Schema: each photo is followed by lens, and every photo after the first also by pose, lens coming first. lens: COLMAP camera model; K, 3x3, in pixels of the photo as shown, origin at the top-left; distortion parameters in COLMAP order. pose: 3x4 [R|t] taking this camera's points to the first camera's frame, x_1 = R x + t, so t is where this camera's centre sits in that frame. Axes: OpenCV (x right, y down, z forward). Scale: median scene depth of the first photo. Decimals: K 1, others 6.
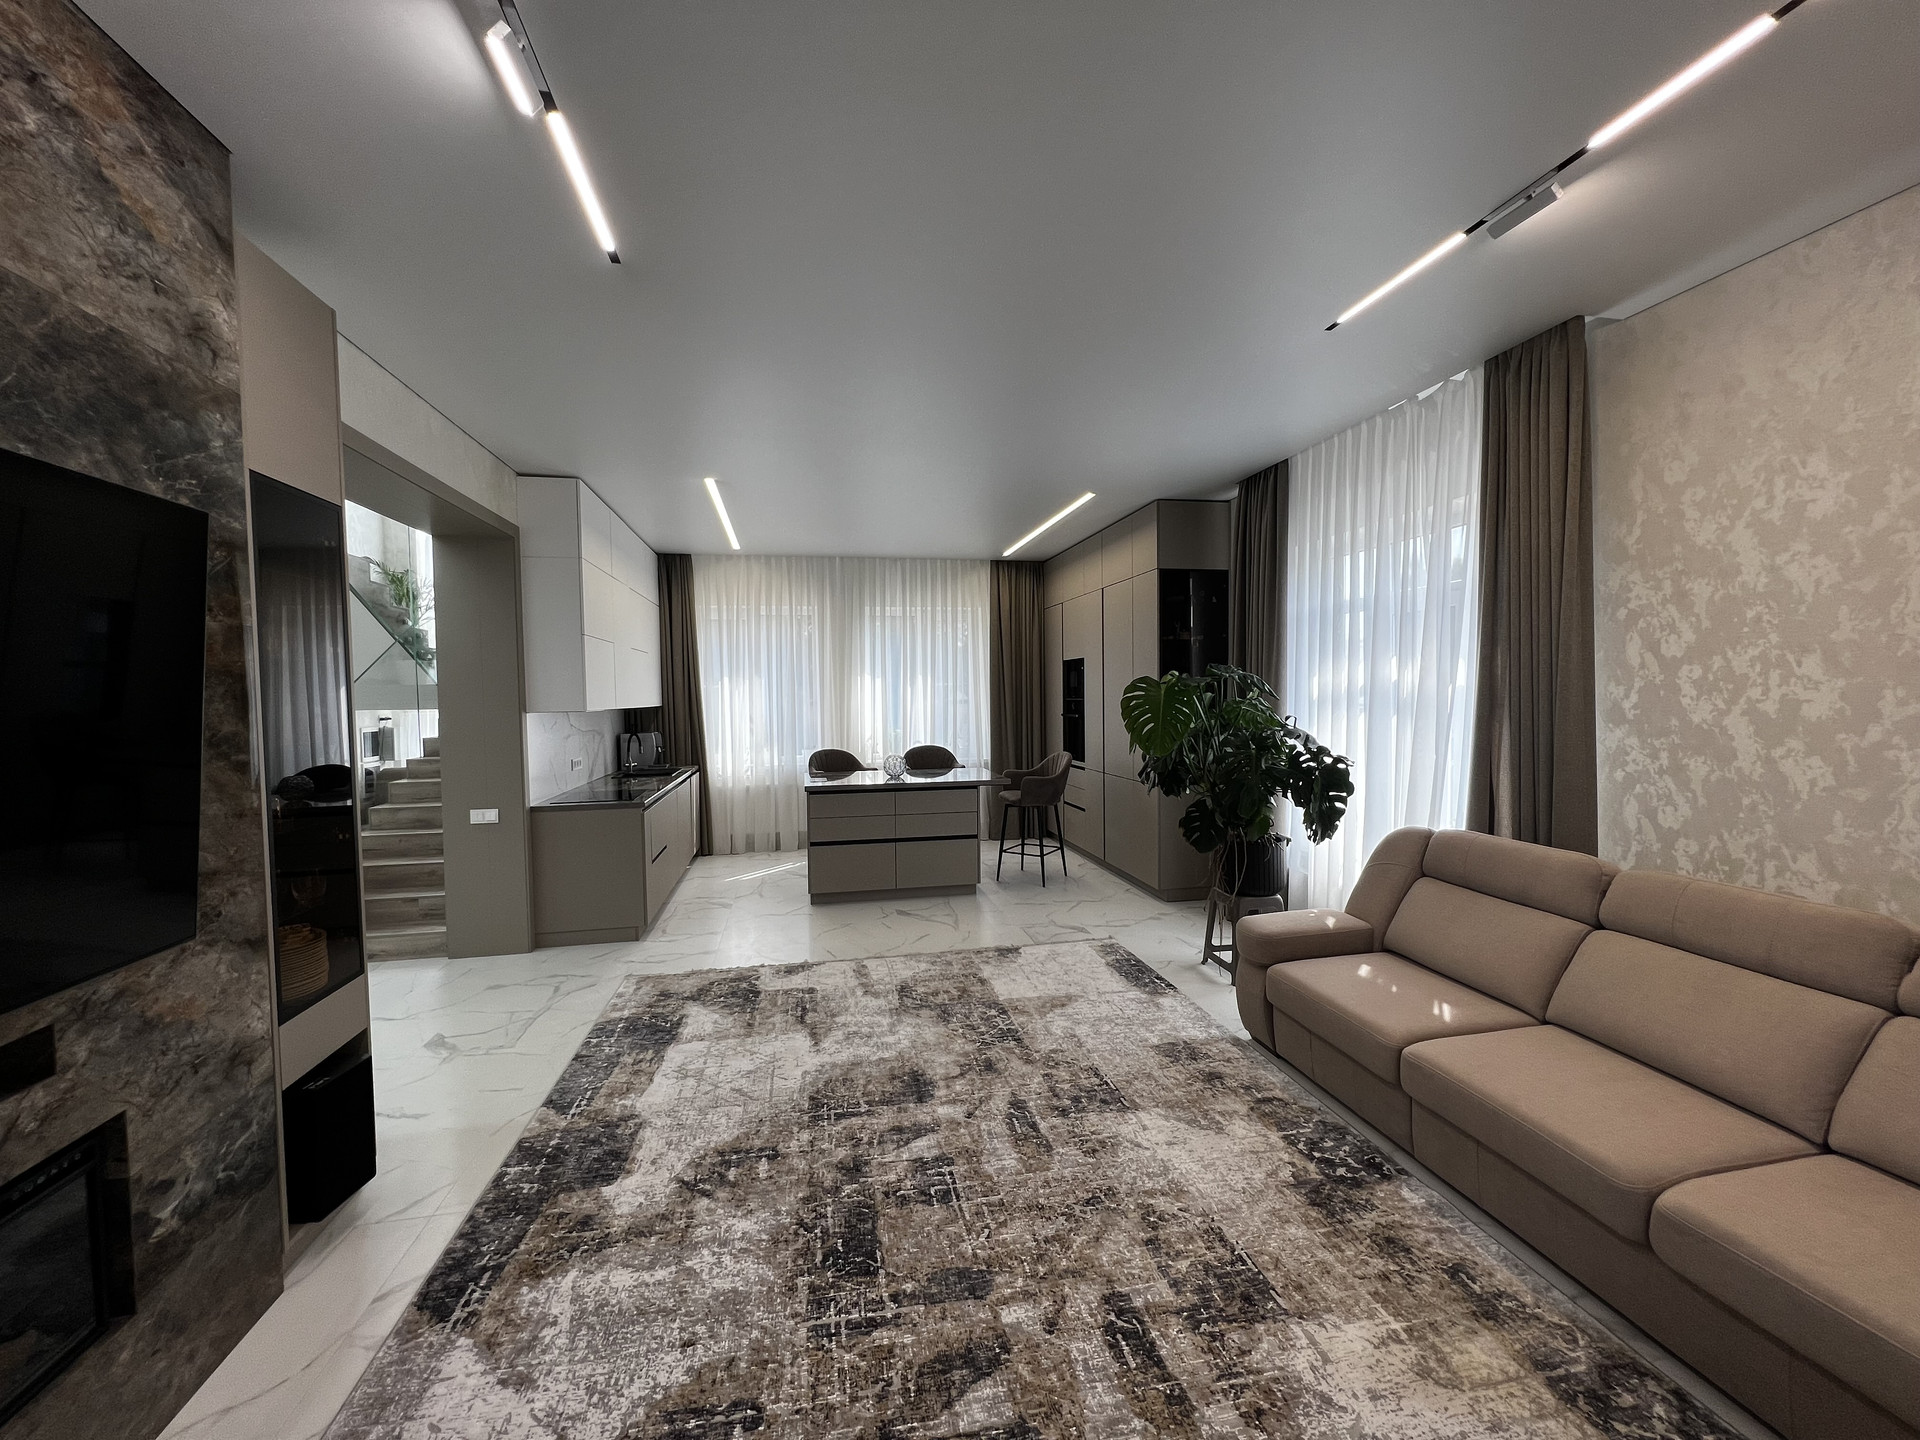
lens RADIAL K [[769.3, 0, 957.3], [0, 769.3, 722.7], [0, 0, 1]] dist [0.000344, 0.000479]
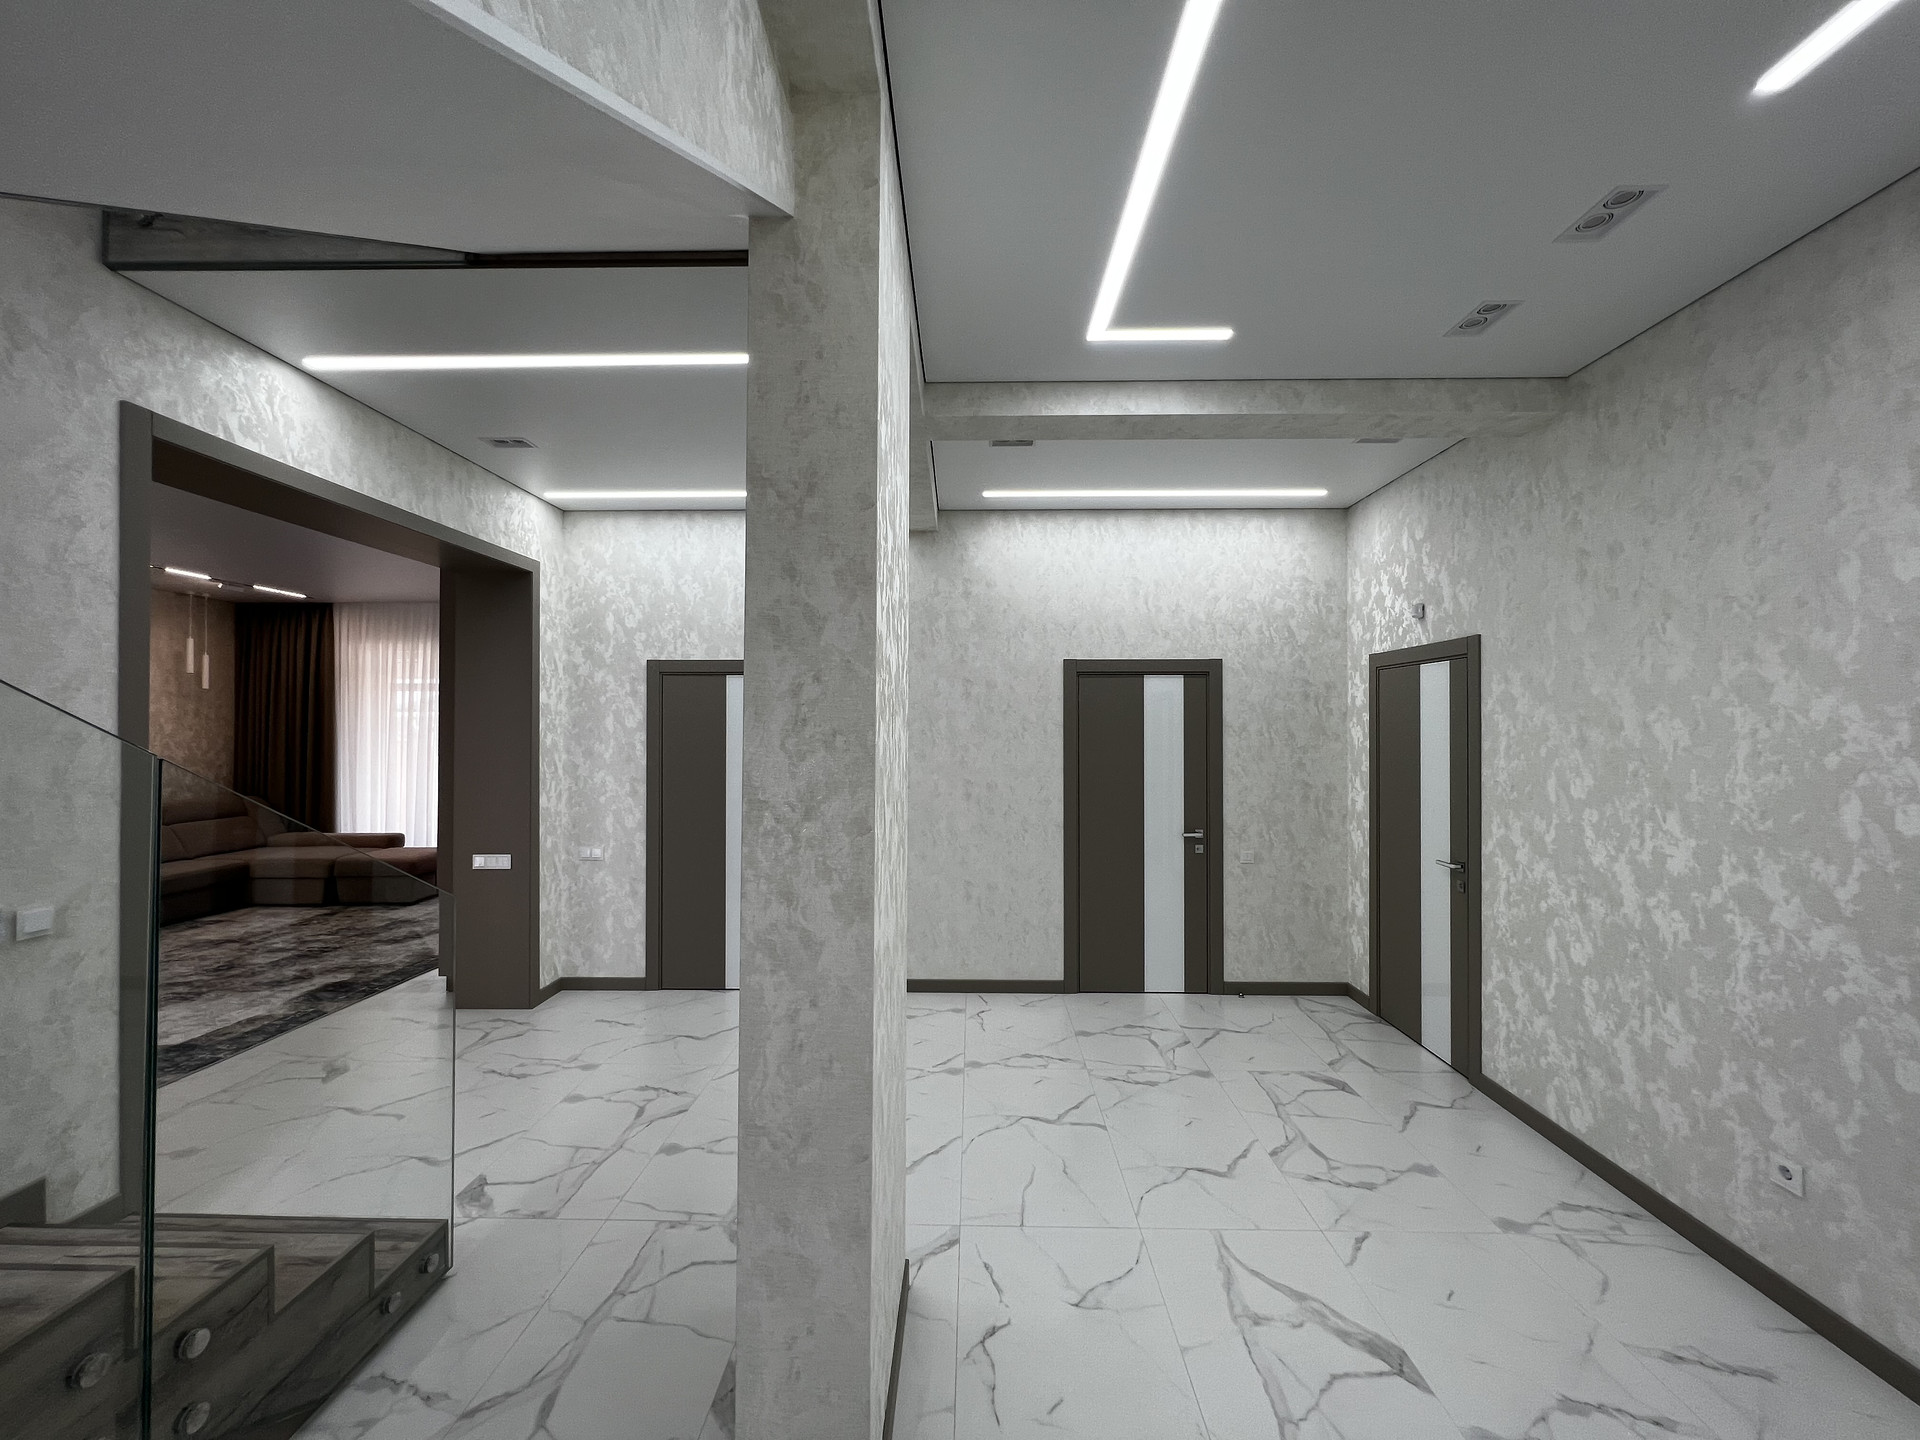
lens RADIAL K [[769.3, 0, 957.3], [0, 769.3, 722.7], [0, 0, 1]] dist [0.000344, 0.000479]
pose [[-0.973560, 0.016056, 0.227866, -2.359169], [0.022814, 0.999374, 0.027057, -0.087740], [-0.227289, 0.031540, -0.973317, 2.440269]]
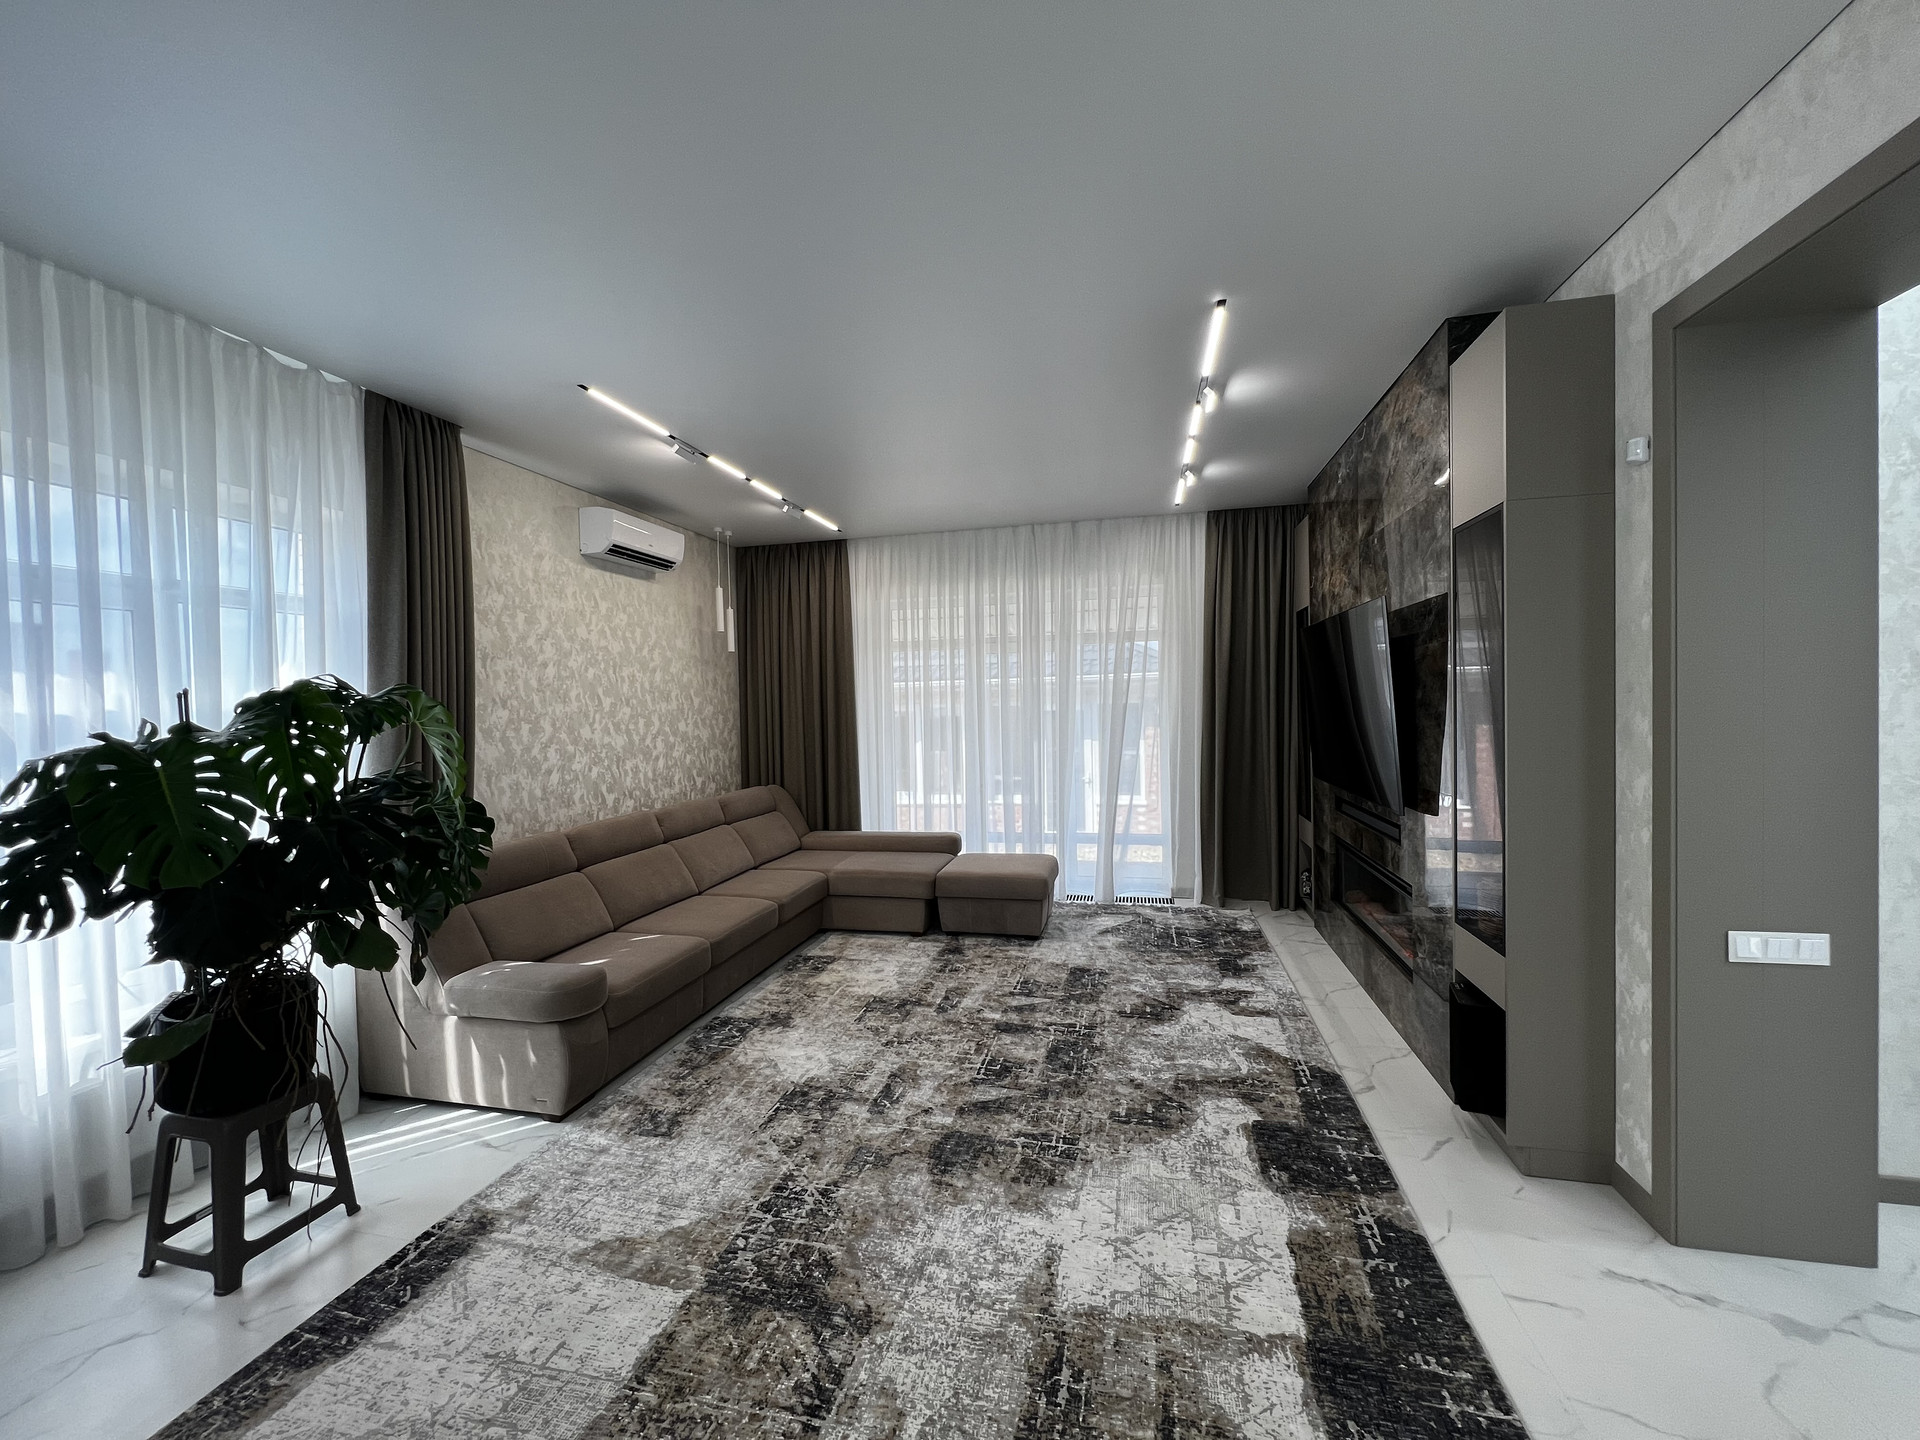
lens RADIAL K [[769.3, 0, 957.3], [0, 769.3, 722.7], [0, 0, 1]] dist [0.000344, 0.000479]
pose [[-0.909552, 0.025455, 0.414811, -0.510253], [0.052087, 0.997234, 0.053015, -0.073831], [-0.412314, 0.069826, -0.908362, 2.073710]]
